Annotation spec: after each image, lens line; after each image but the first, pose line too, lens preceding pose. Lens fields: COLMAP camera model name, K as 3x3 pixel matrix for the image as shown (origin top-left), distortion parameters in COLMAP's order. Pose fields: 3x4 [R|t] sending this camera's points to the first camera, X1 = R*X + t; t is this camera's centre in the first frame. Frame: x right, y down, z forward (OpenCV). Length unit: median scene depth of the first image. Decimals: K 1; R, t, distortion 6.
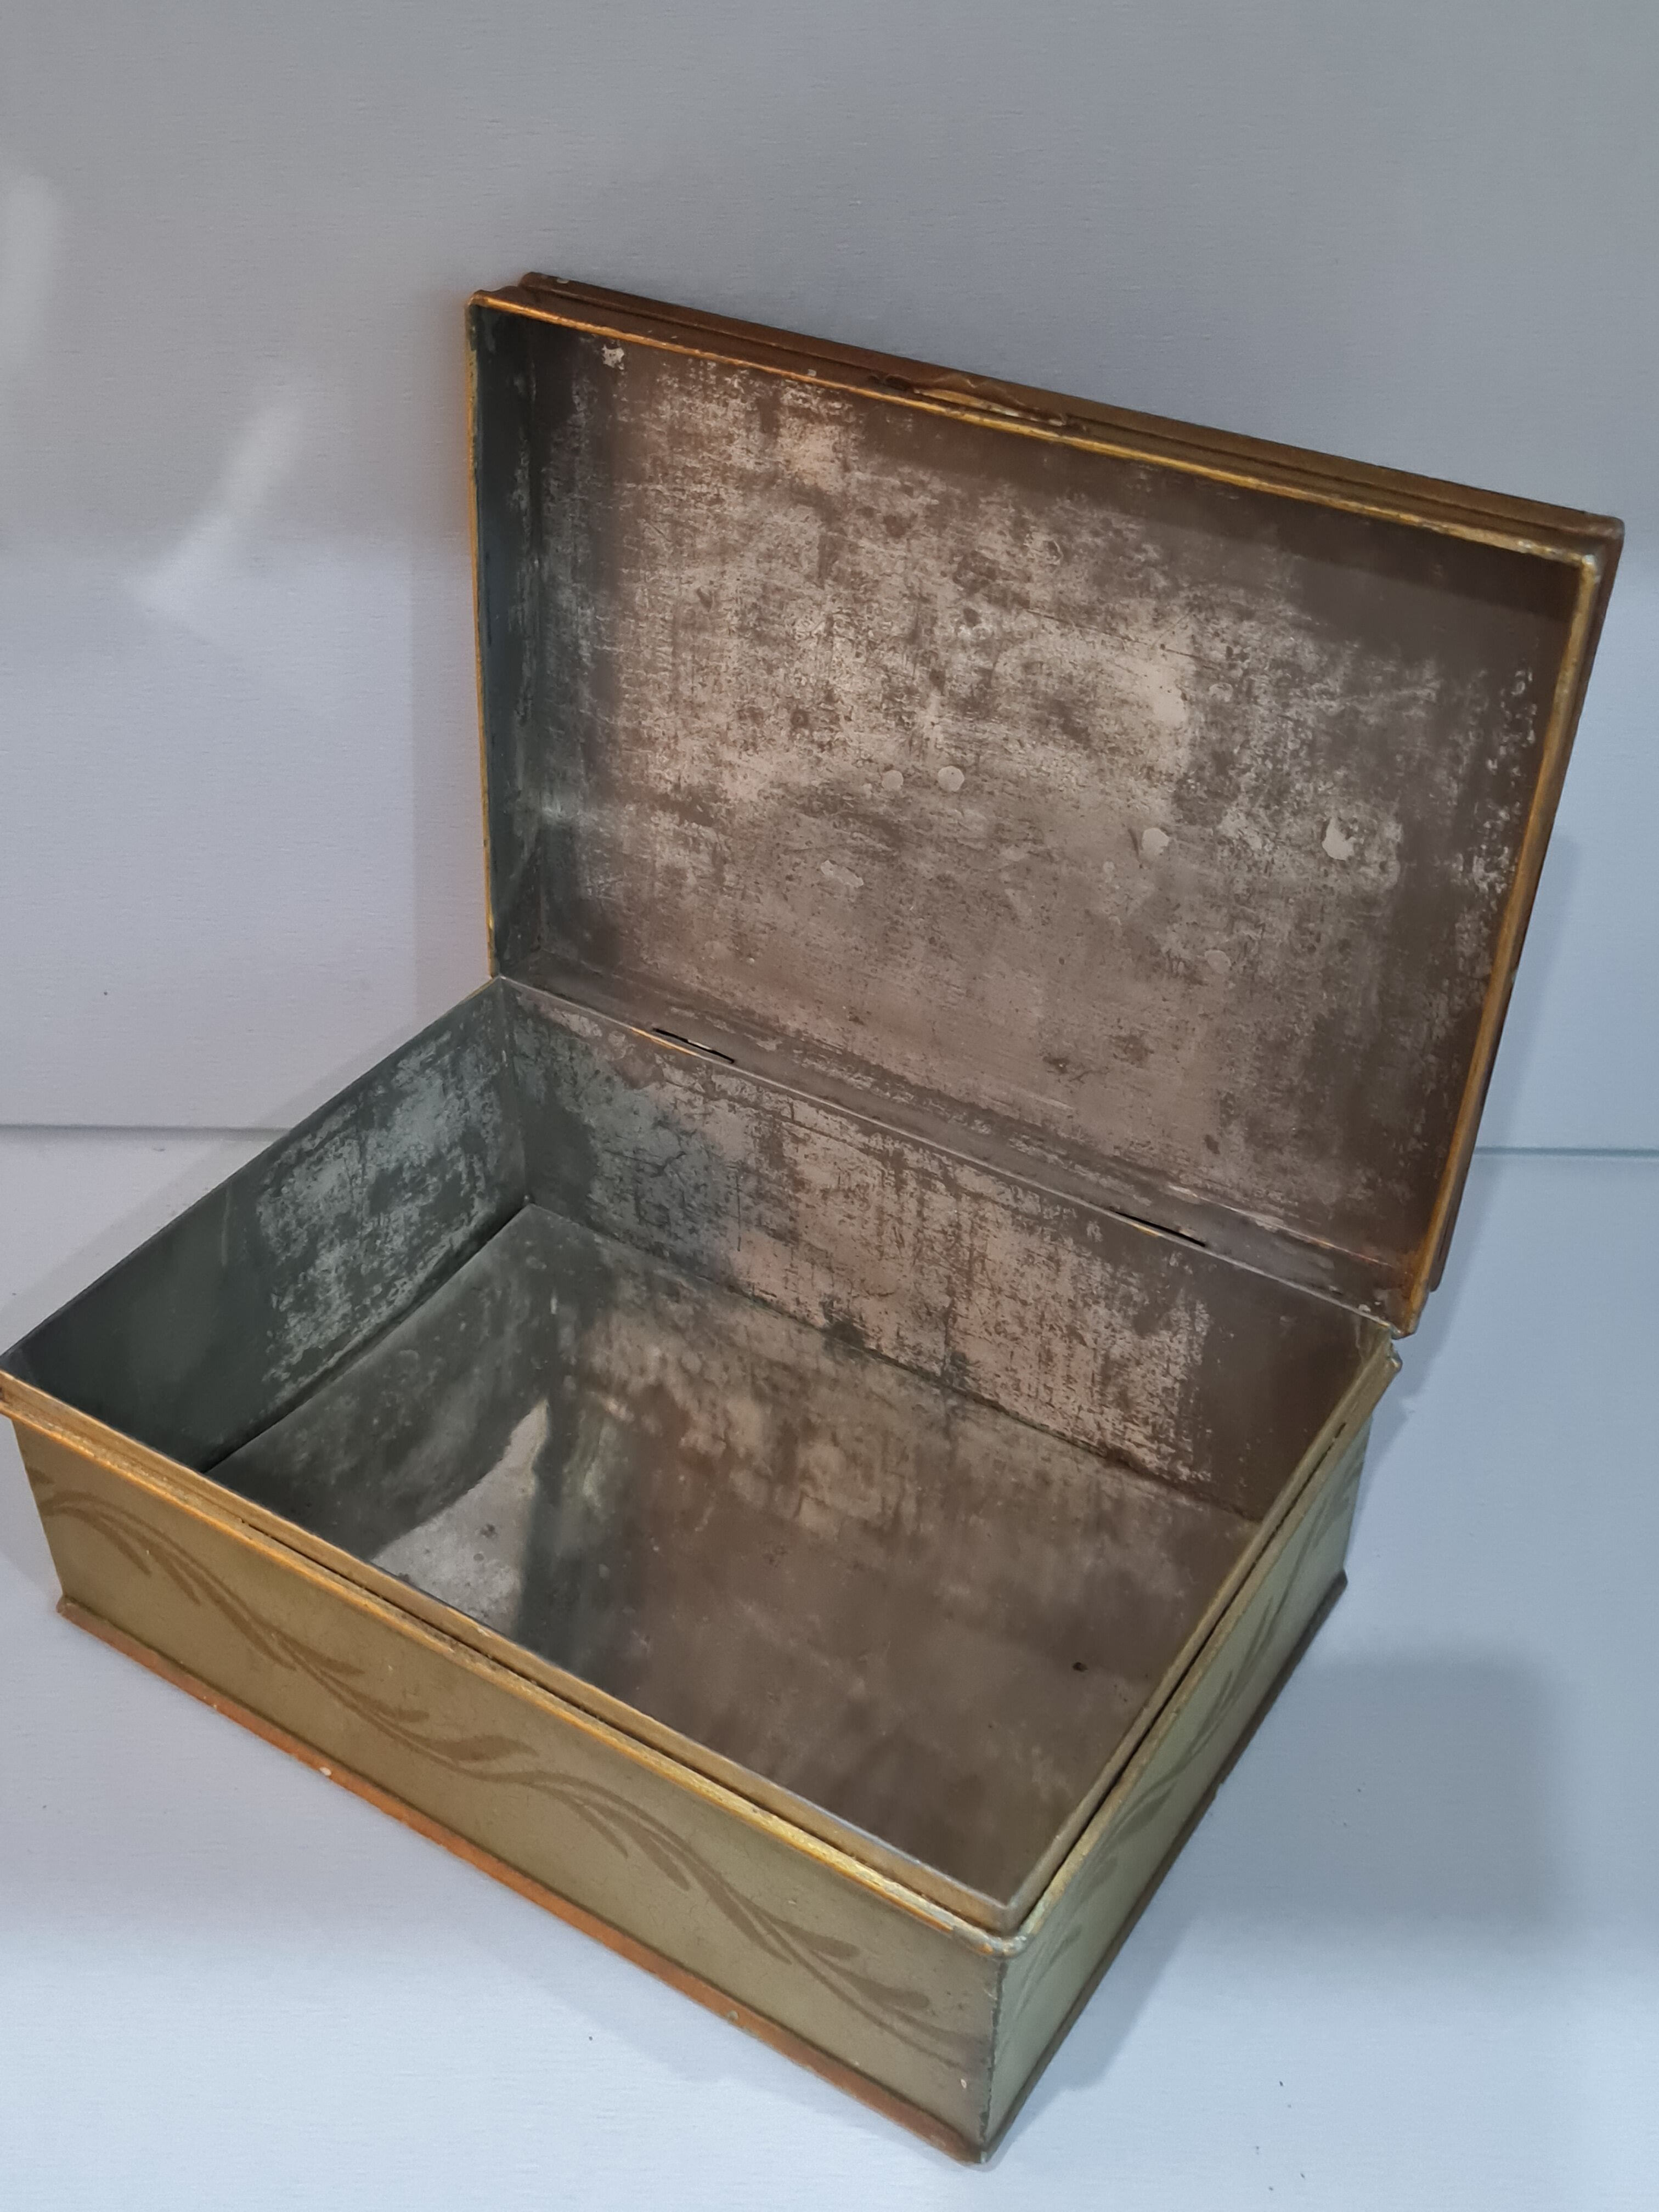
lens RADIAL K [[2477.3, 0, 829.5], [0, 2477.3, 1106.0], [0, 0, 1]] dist [0.036997, -0.006981]
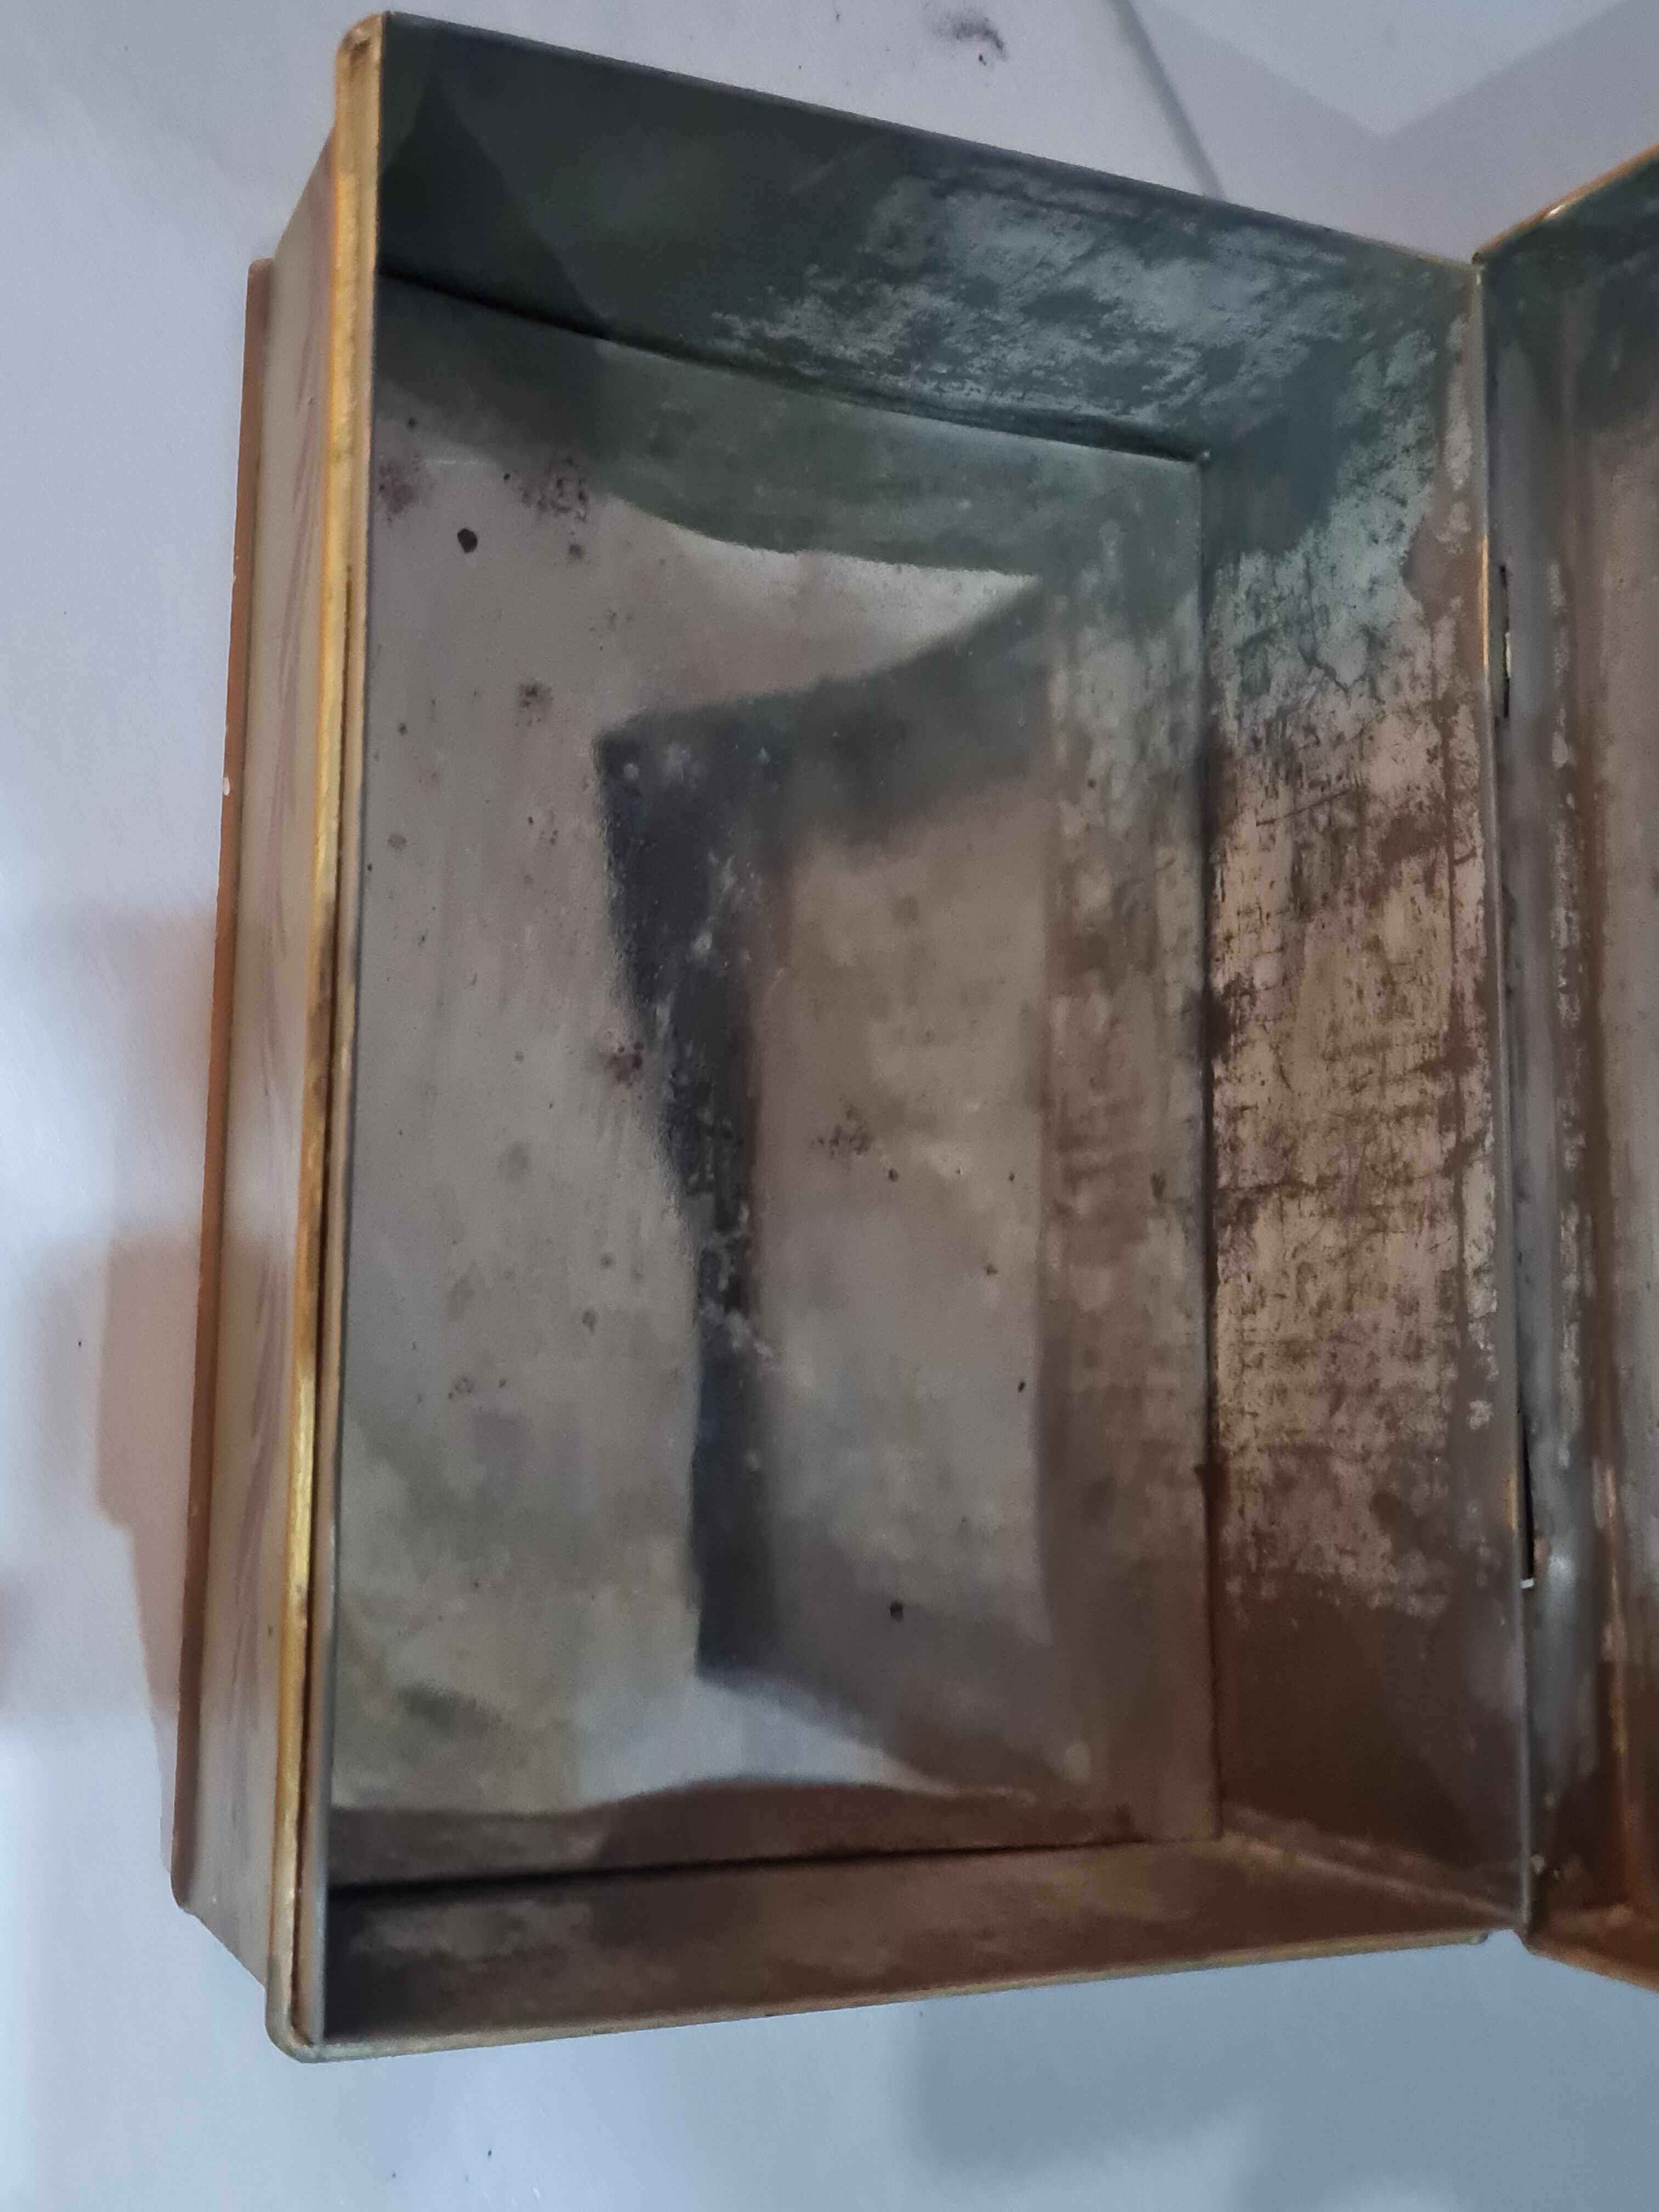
lens RADIAL K [[2475.4, 0, 728.4], [0, 2475.4, 1104.2], [0, 0, 1]] dist [0.009103, 0.015172]
pose [[0.485740, 0.868744, 0.096649, -0.108762], [-0.785056, 0.384960, 0.485276, -0.127524], [0.384374, -0.311593, 0.869003, 0.370111]]
